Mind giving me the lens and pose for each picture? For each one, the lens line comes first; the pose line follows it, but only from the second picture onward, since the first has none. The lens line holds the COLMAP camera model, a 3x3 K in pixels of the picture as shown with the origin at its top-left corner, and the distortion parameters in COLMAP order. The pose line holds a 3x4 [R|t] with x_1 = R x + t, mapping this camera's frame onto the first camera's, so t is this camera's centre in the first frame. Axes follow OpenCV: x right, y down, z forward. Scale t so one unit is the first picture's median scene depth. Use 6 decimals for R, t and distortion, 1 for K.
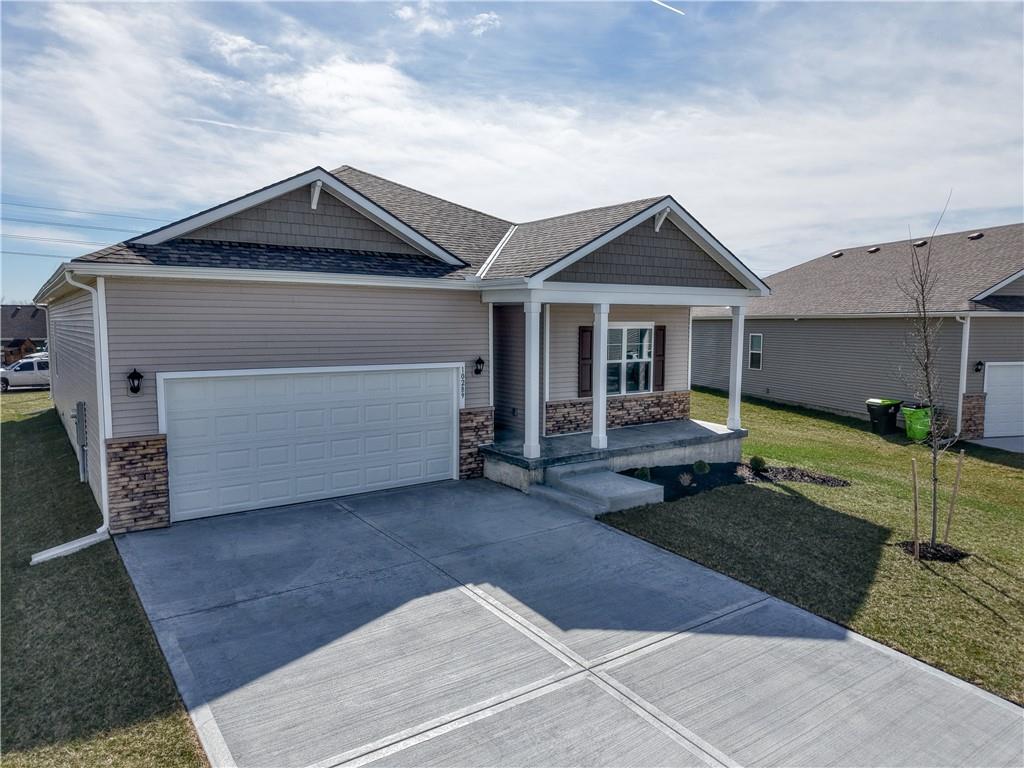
lens RADIAL K [[684.8, 0, 515.1], [0, 684.8, 382.7], [0, 0, 1]] dist [0.025156, -0.023798]
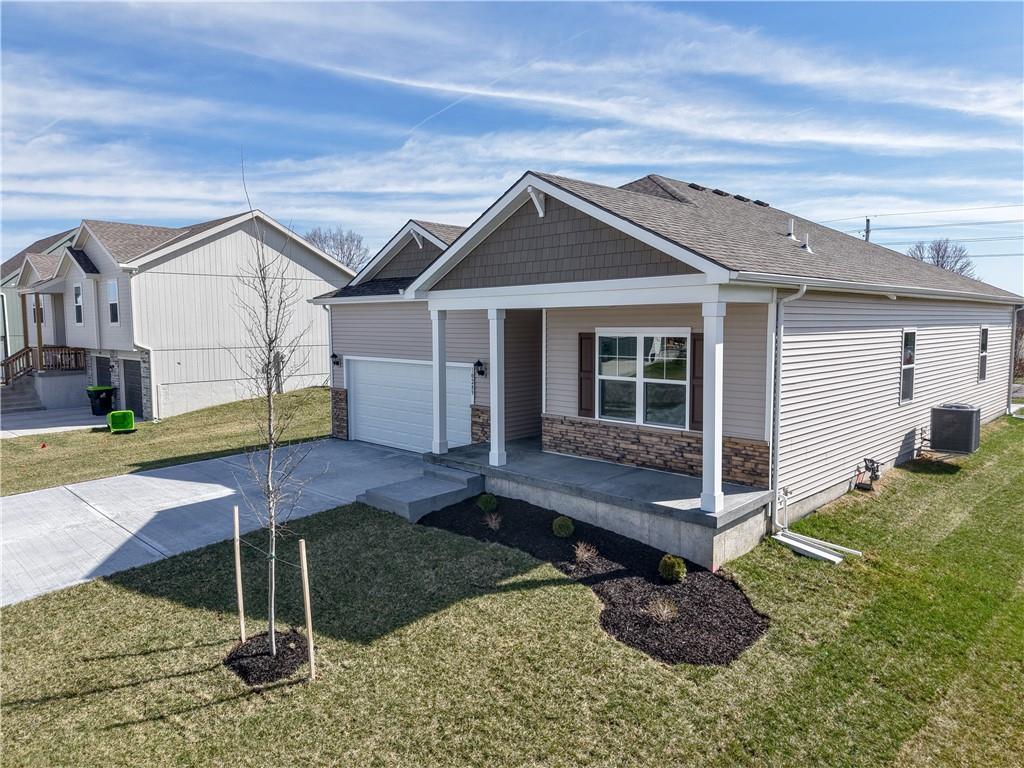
lens RADIAL K [[684.8, 0, 515.1], [0, 684.8, 382.7], [0, 0, 1]] dist [0.025156, -0.023798]
pose [[0.151543, 0.084216, -0.984857, 0.929602], [-0.079535, 0.994172, 0.072774, -0.076506], [0.985246, 0.067302, 0.157358, 0.789743]]
